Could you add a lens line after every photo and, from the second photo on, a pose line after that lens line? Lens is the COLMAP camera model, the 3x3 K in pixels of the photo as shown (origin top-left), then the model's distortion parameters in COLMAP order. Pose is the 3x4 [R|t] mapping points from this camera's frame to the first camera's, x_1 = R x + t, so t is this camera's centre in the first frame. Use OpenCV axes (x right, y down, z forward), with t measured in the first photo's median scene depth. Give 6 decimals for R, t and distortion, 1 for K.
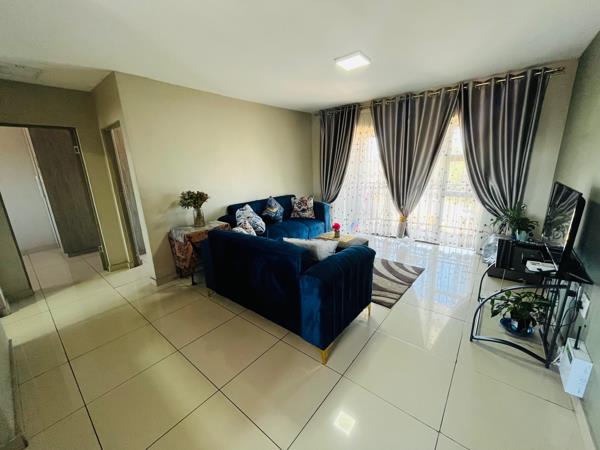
lens RADIAL K [[242.6, 0, 299.8], [0, 242.6, 224.5], [0, 0, 1]] dist [-0.001665, 0.000031]
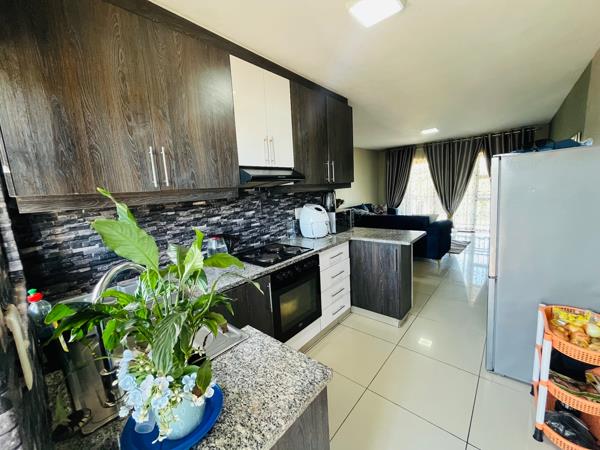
lens RADIAL K [[242.6, 0, 297.9], [0, 242.6, 223.9], [0, 0, 1]] dist [-0.001665, 0.000031]
pose [[0.999280, -0.013811, -0.035348, -0.520289], [0.010461, 0.995586, -0.093270, 0.170599], [0.036480, 0.092833, 0.995013, -0.609799]]
